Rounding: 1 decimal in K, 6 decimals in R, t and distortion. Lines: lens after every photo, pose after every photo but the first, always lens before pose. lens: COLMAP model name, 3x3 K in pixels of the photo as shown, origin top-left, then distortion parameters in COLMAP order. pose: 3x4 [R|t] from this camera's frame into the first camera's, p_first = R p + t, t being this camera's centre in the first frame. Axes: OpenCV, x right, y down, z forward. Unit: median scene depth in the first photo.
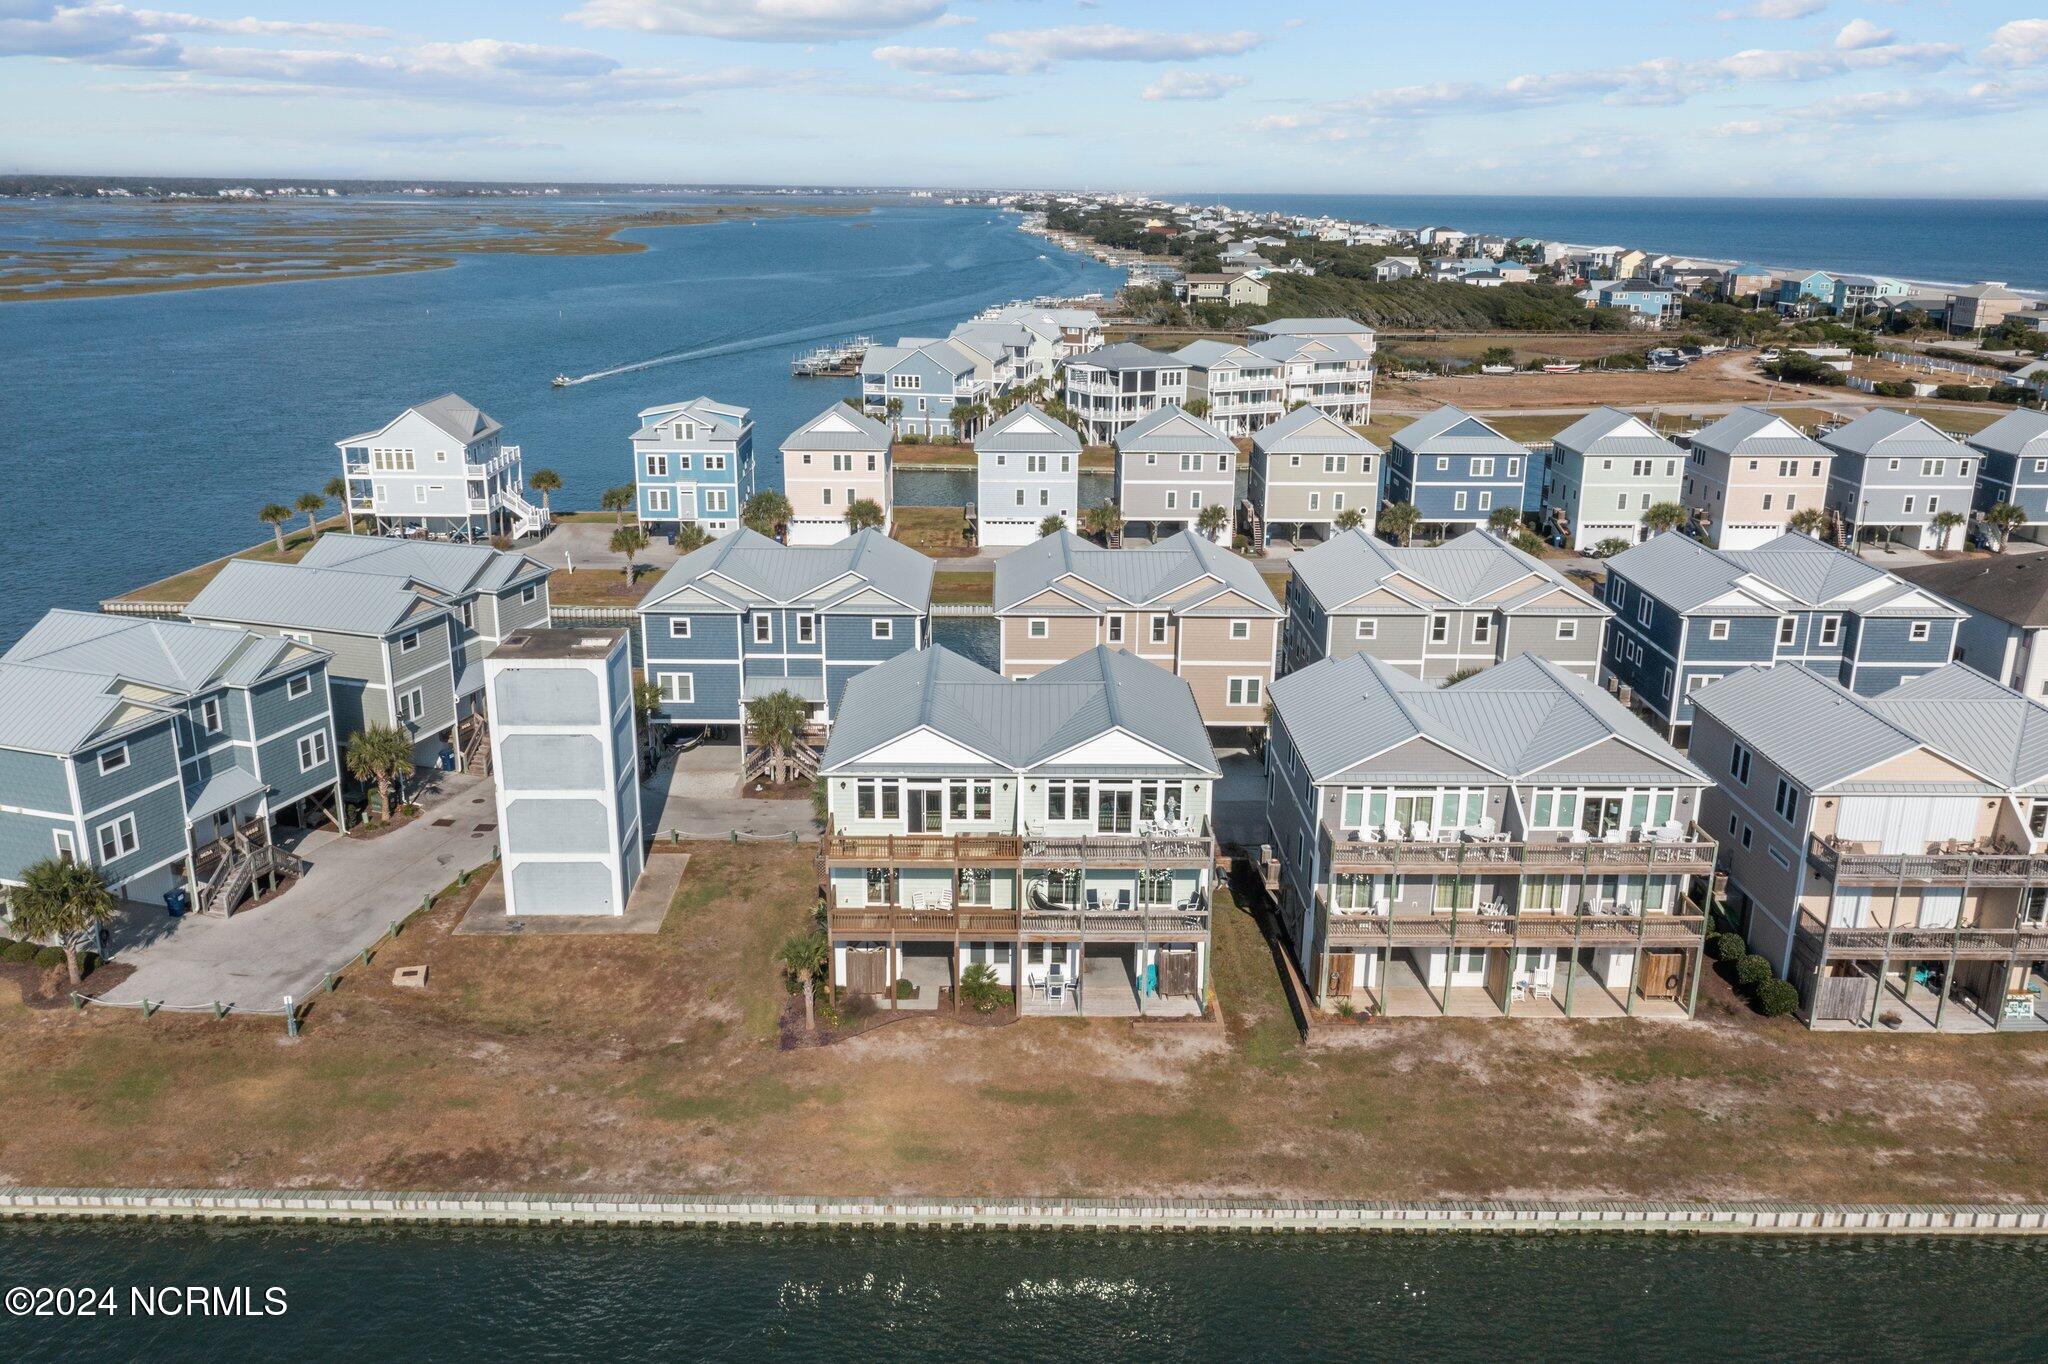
lens RADIAL K [[1640.4, 0, 1024.0], [0, 1640.4, 682.0], [0, 0, 1]] dist [-0.006936, 0.000034]
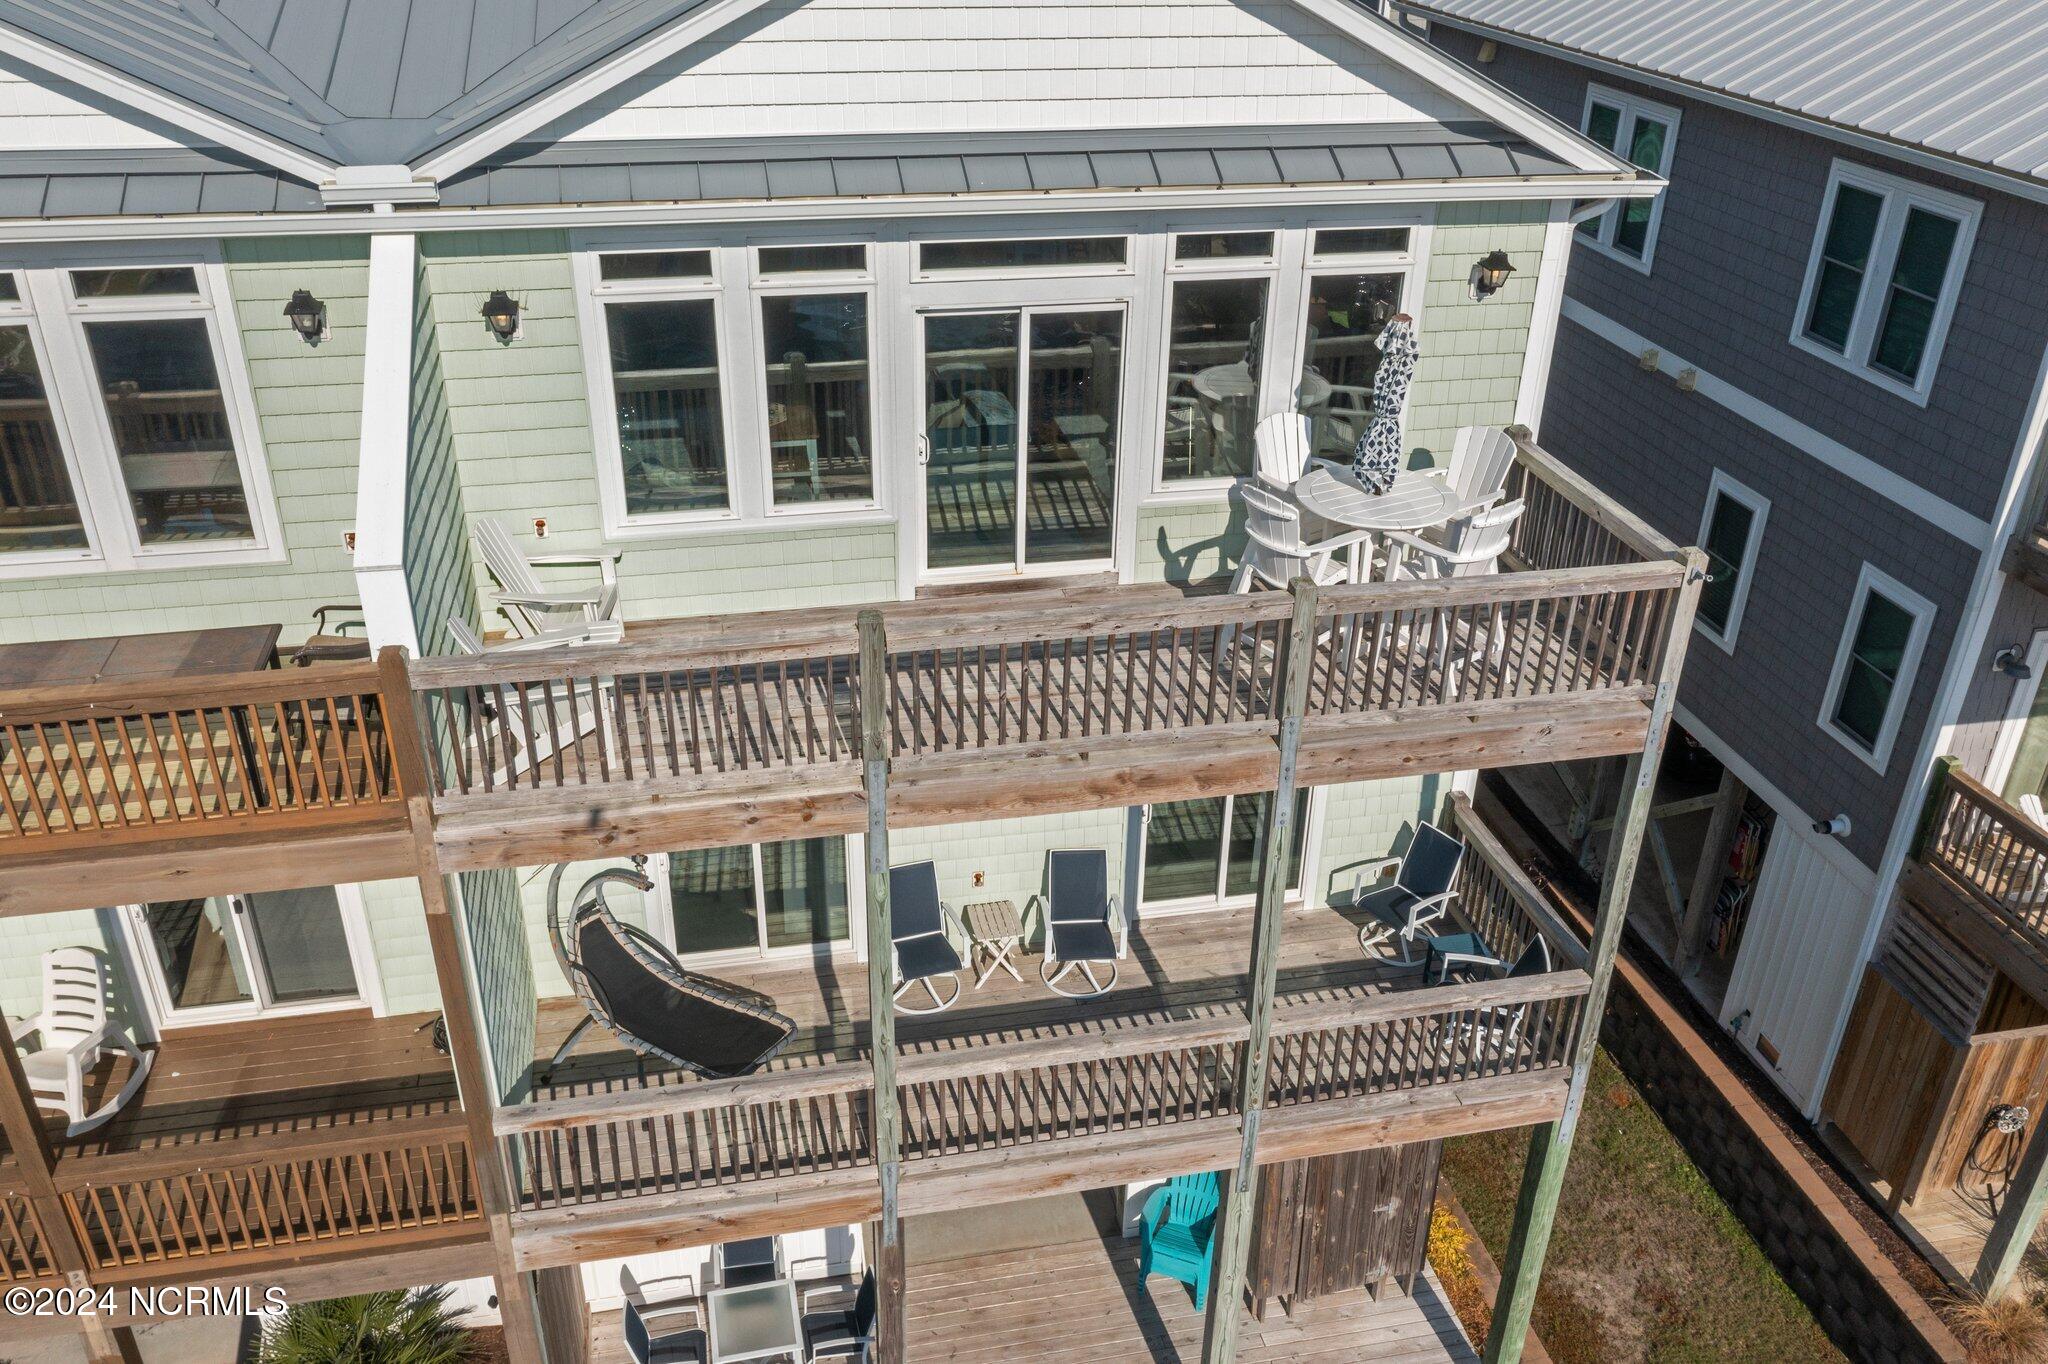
lens RADIAL K [[1674.4, 0, 1024.0], [0, 1674.4, 682.0], [0, 0, 1]] dist [-0.007625, -0.002364]
pose [[0.981250, -0.085900, 0.172537, 0.023607], [0.048036, 0.975938, 0.212693, 0.066724], [-0.186656, -0.200417, 0.961765, 0.829792]]
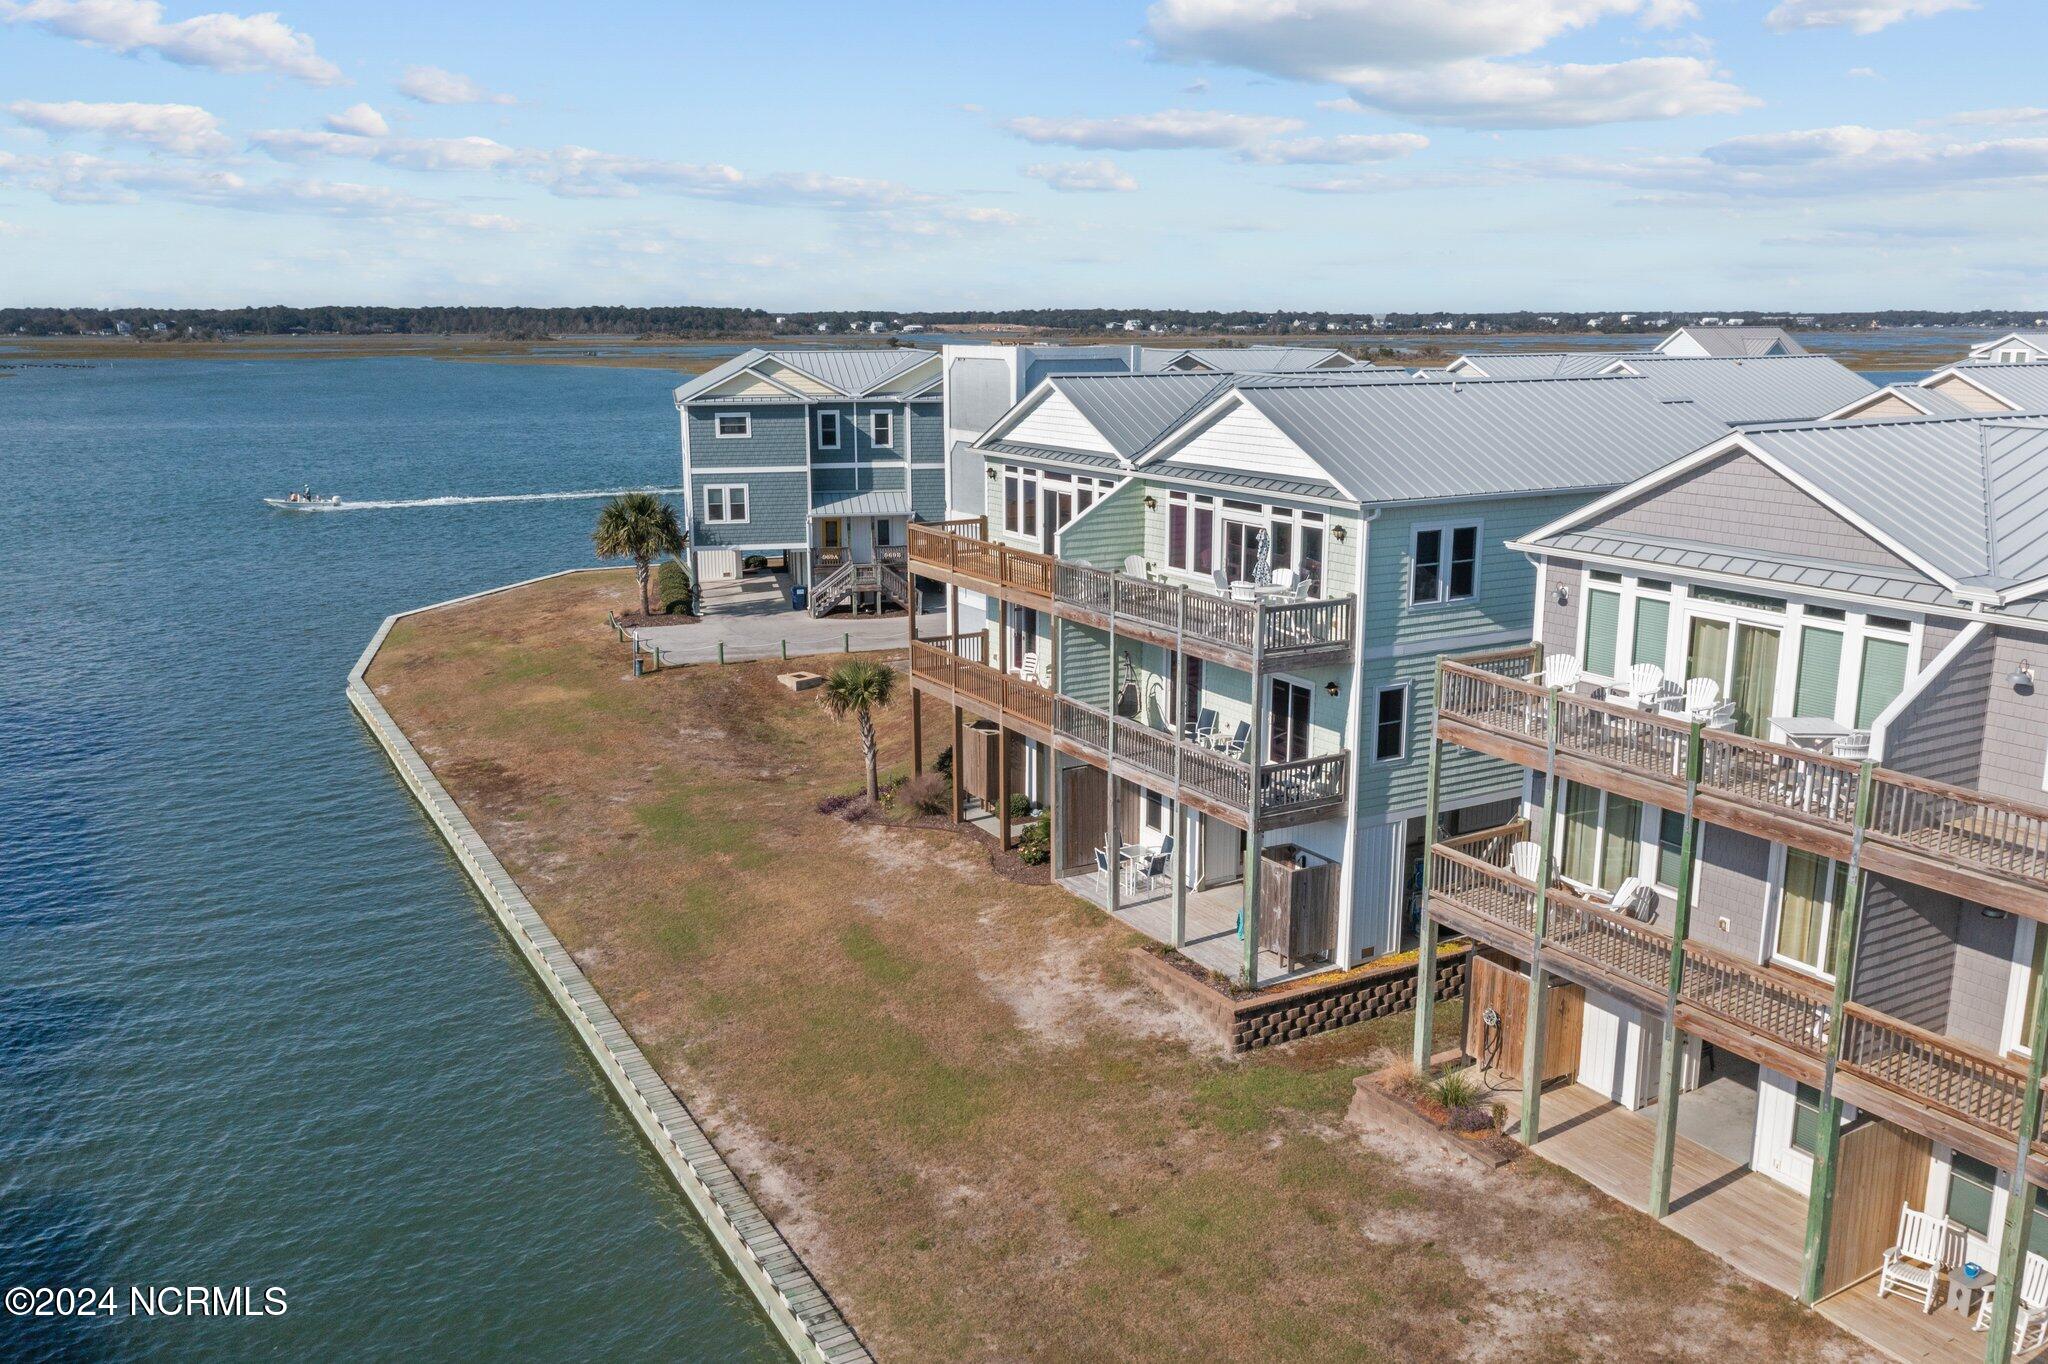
lens RADIAL K [[1631.1, 0, 1024.0], [0, 1631.1, 682.0], [0, 0, 1]] dist [-0.003840, 0.000894]
pose [[0.486863, 0.177713, -0.855209, 0.482003], [-0.249425, 0.966603, 0.058865, 0.102250], [0.837109, 0.184651, 0.514930, 0.676115]]
